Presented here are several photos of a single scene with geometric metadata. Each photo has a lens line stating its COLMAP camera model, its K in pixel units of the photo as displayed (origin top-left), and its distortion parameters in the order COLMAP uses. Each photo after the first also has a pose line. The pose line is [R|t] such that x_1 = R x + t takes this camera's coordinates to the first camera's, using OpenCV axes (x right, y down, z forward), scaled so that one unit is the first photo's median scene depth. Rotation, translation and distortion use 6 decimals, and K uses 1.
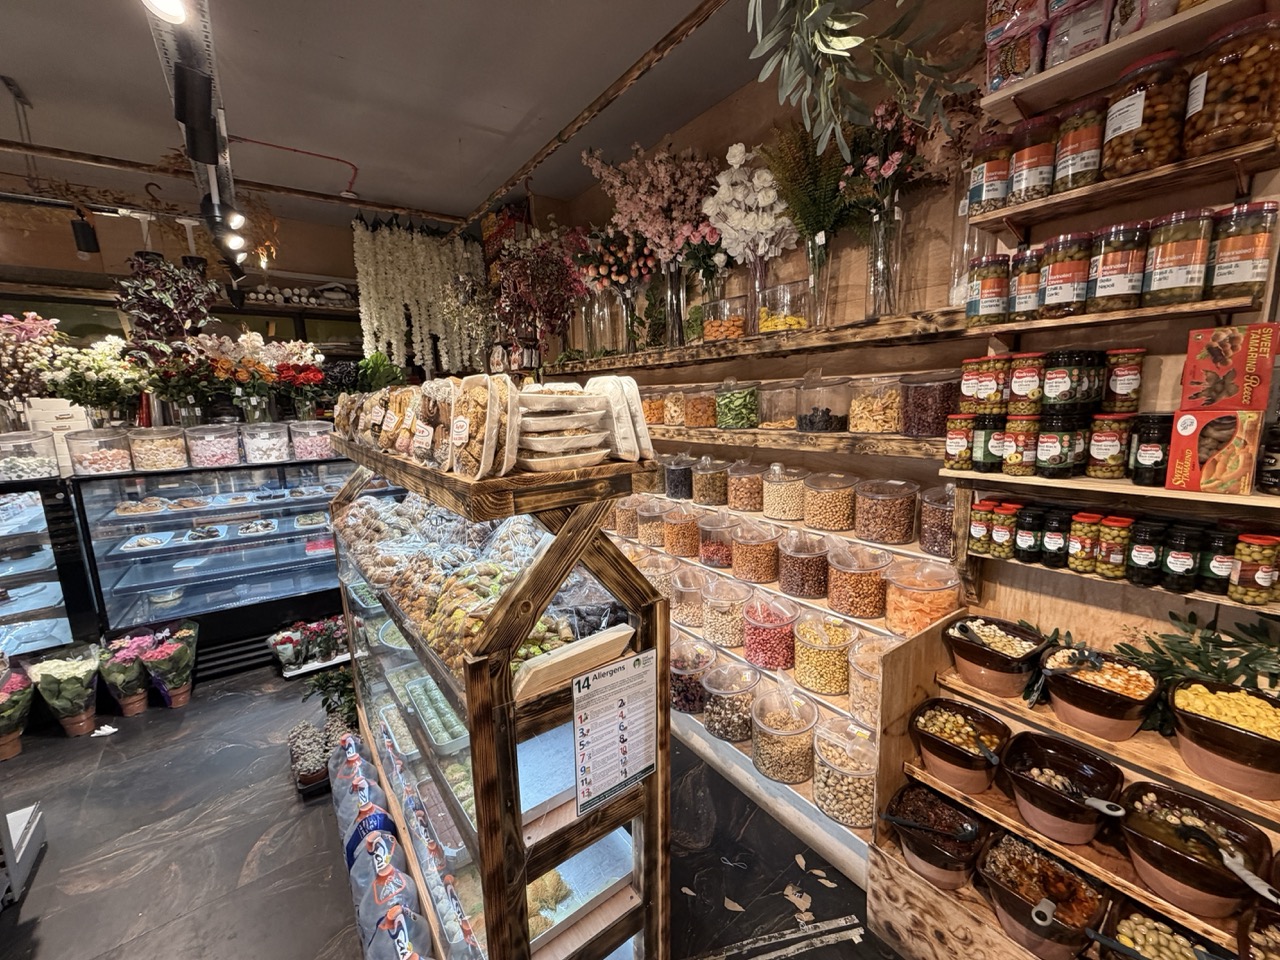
lens RADIAL K [[510.3, 0, 635.1], [0, 510.3, 481.8], [0, 0, 1]] dist [-0.001027, 0.000535]
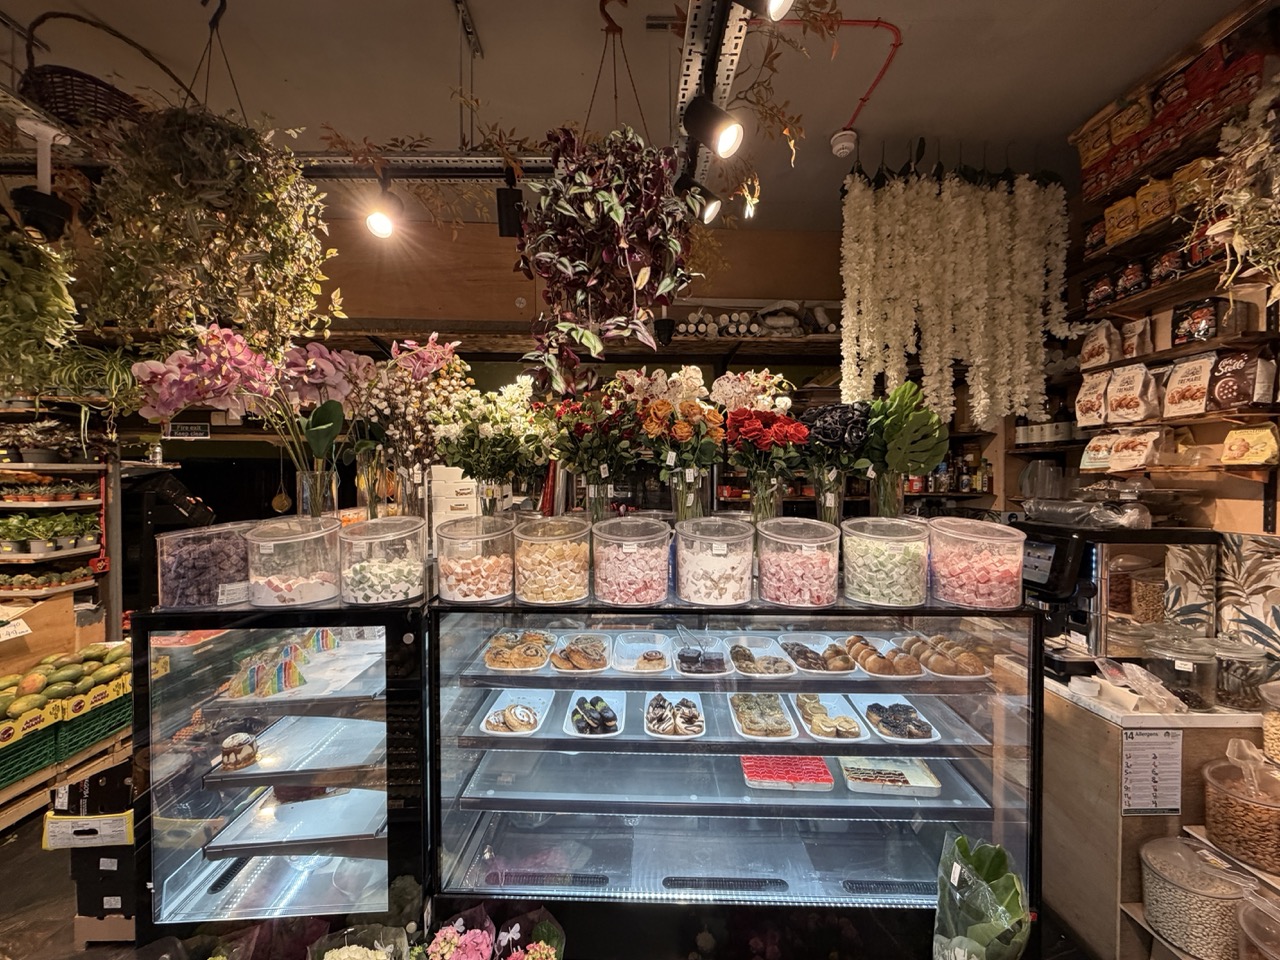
lens RADIAL K [[510.3, 0, 635.1], [0, 510.3, 481.8], [0, 0, 1]] dist [-0.001027, 0.000535]
pose [[0.819217, 0.026888, -0.572853, -0.518354], [-0.111853, 0.987208, -0.113621, -0.088346], [0.562470, 0.157155, 0.811745, 0.559034]]
